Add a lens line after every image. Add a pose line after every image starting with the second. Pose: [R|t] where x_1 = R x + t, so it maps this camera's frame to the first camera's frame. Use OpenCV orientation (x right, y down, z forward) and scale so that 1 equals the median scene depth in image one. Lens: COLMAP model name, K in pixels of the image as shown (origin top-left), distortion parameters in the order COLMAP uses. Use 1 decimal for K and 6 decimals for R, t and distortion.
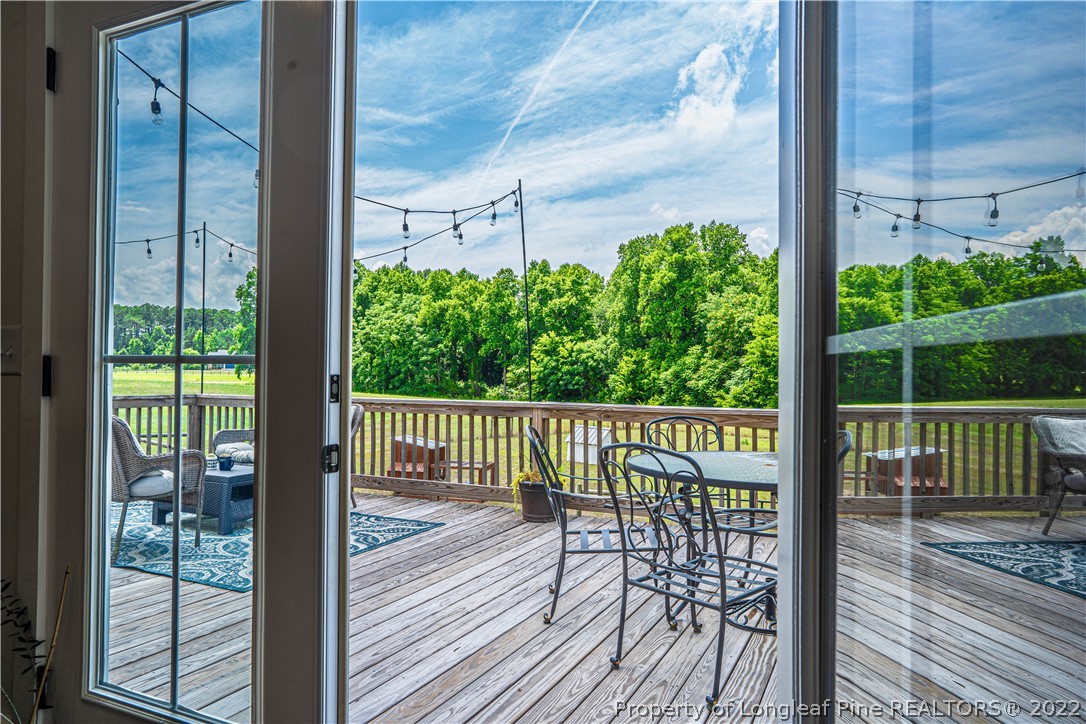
lens RADIAL K [[716.8, 0, 547.9], [0, 716.8, 366.2], [0, 0, 1]] dist [-0.000827, 0.009064]
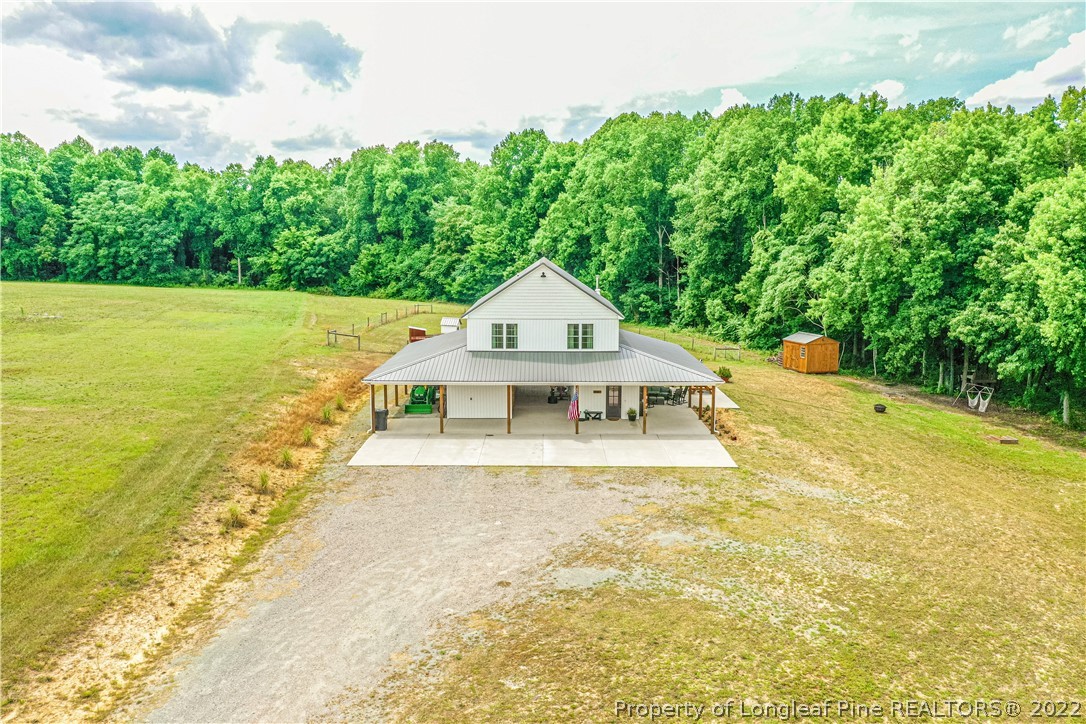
lens RADIAL K [[859.8, 0, 545.7], [0, 859.8, 360.7], [0, 0, 1]] dist [0.027747, 0.002686]
pose [[0.906685, -0.065445, 0.416701, -0.233694], [-0.000236, 0.987811, 0.155656, -0.056236], [-0.421809, -0.141230, 0.895618, -0.465256]]
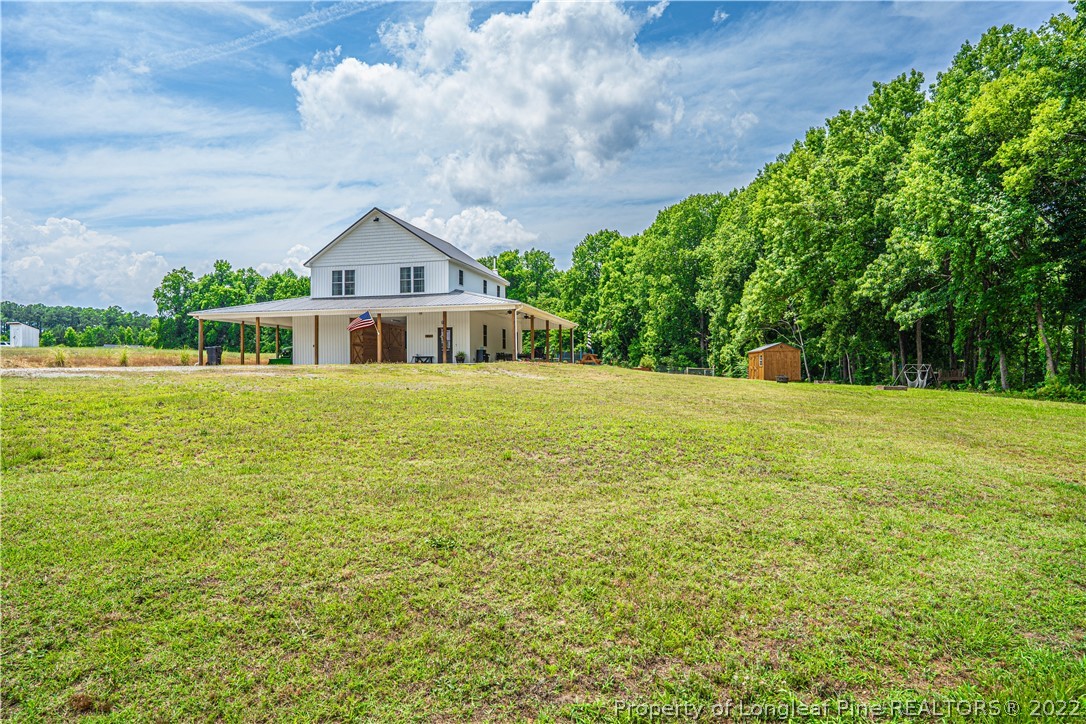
lens RADIAL K [[716.8, 0, 538.2], [0, 716.8, 360.9], [0, 0, 1]] dist [-0.000827, 0.009064]
pose [[0.981095, -0.009547, 0.193291, -0.045323], [0.011653, 0.999884, -0.009759, 0.043572], [-0.193175, 0.011827, 0.981093, -0.446098]]
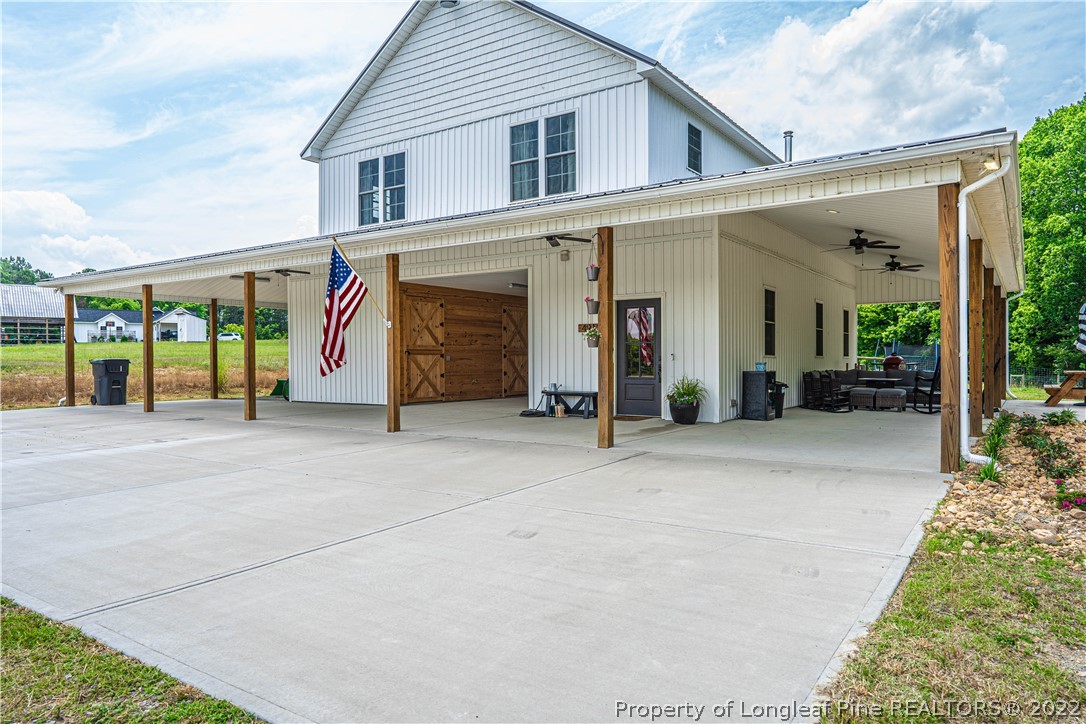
lens RADIAL K [[716.8, 0, 540.8], [0, 716.8, 363.1], [0, 0, 1]] dist [-0.000827, 0.009064]
pose [[0.986624, -0.009336, -0.162742, -0.018852], [0.011763, 0.999833, 0.013957, 0.031059], [0.162585, -0.015685, 0.986570, -0.201344]]
